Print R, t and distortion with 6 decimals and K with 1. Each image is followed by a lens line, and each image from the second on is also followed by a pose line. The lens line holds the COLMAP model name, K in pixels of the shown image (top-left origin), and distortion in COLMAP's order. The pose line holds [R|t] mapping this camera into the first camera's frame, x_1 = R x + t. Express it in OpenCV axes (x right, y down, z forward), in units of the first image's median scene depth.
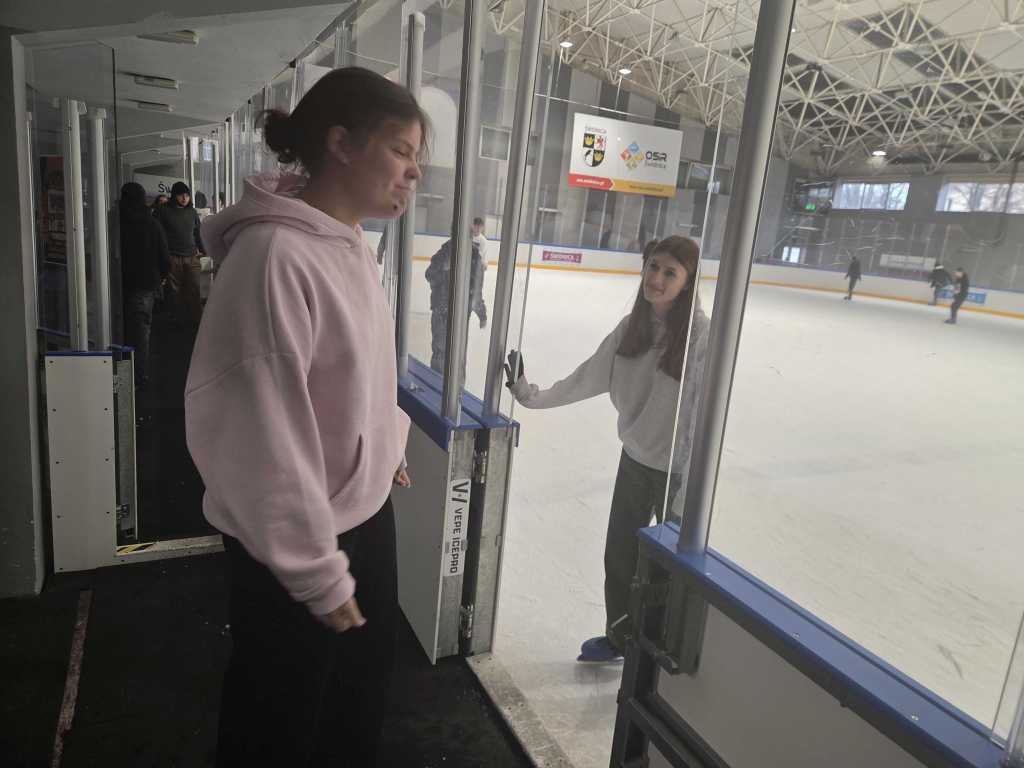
lens RADIAL K [[669.3, 0, 518.6], [0, 669.3, 377.5], [0, 0, 1]] dist [0.039374, -0.046581]
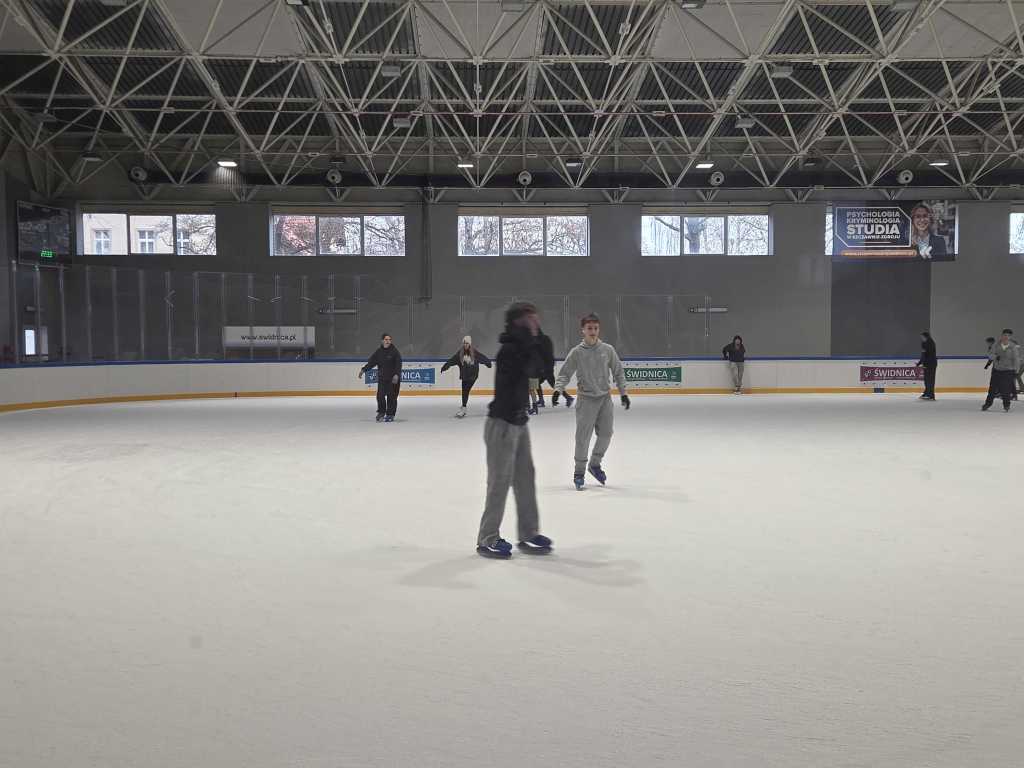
lens RADIAL K [[987.6, 0, 493.0], [0, 987.6, 395.7], [0, 0, 1]] dist [0.030551, 0.000000]
pose [[0.392362, -0.147737, 0.907869, -0.213039], [0.240112, 0.969245, 0.053954, -0.126188], [-0.887918, 0.196821, 0.415768, 0.476253]]
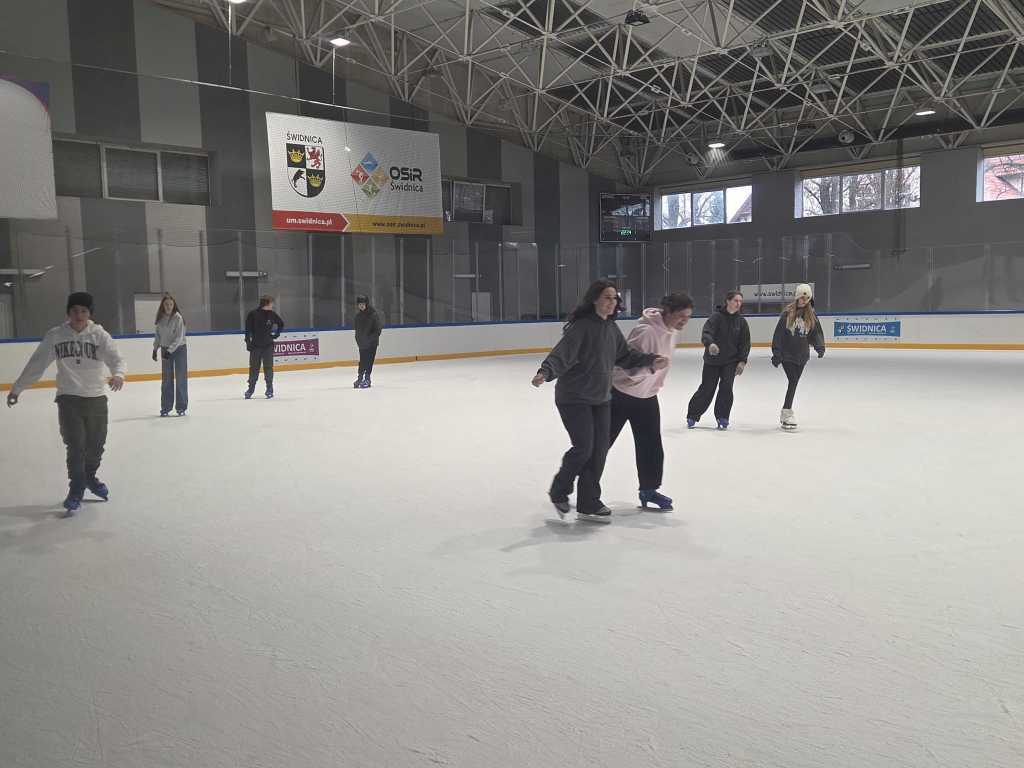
lens RADIAL K [[987.6, 0, 516.9], [0, 987.6, 408.4], [0, 0, 1]] dist [0.030551, 0.000000]
pose [[0.932661, -0.152777, 0.326806, -0.036888], [0.185003, 0.980262, -0.069718, -0.031239], [-0.309704, 0.125483, 0.942516, 0.129189]]
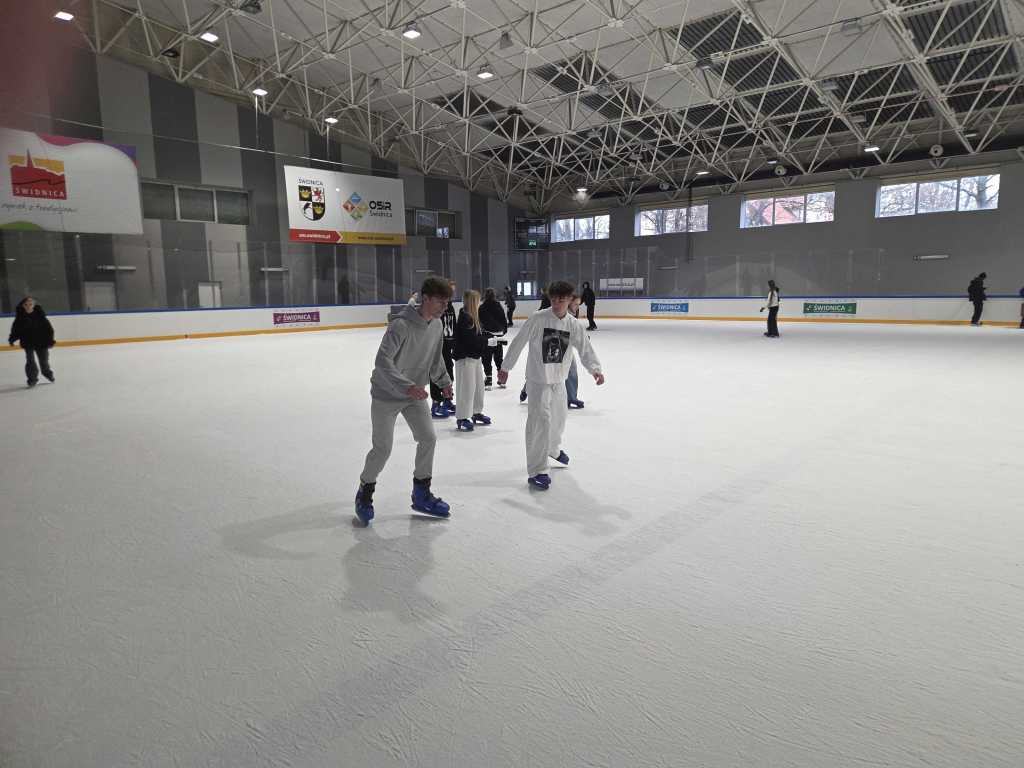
lens RADIAL K [[669.3, 0, 527.2], [0, 669.3, 376.3], [0, 0, 1]] dist [0.039374, -0.046581]
pose [[0.918385, -0.159679, 0.362039, 0.008247], [0.185830, 0.981833, -0.038352, -0.008206], [-0.349338, 0.102499, 0.931374, 0.043986]]
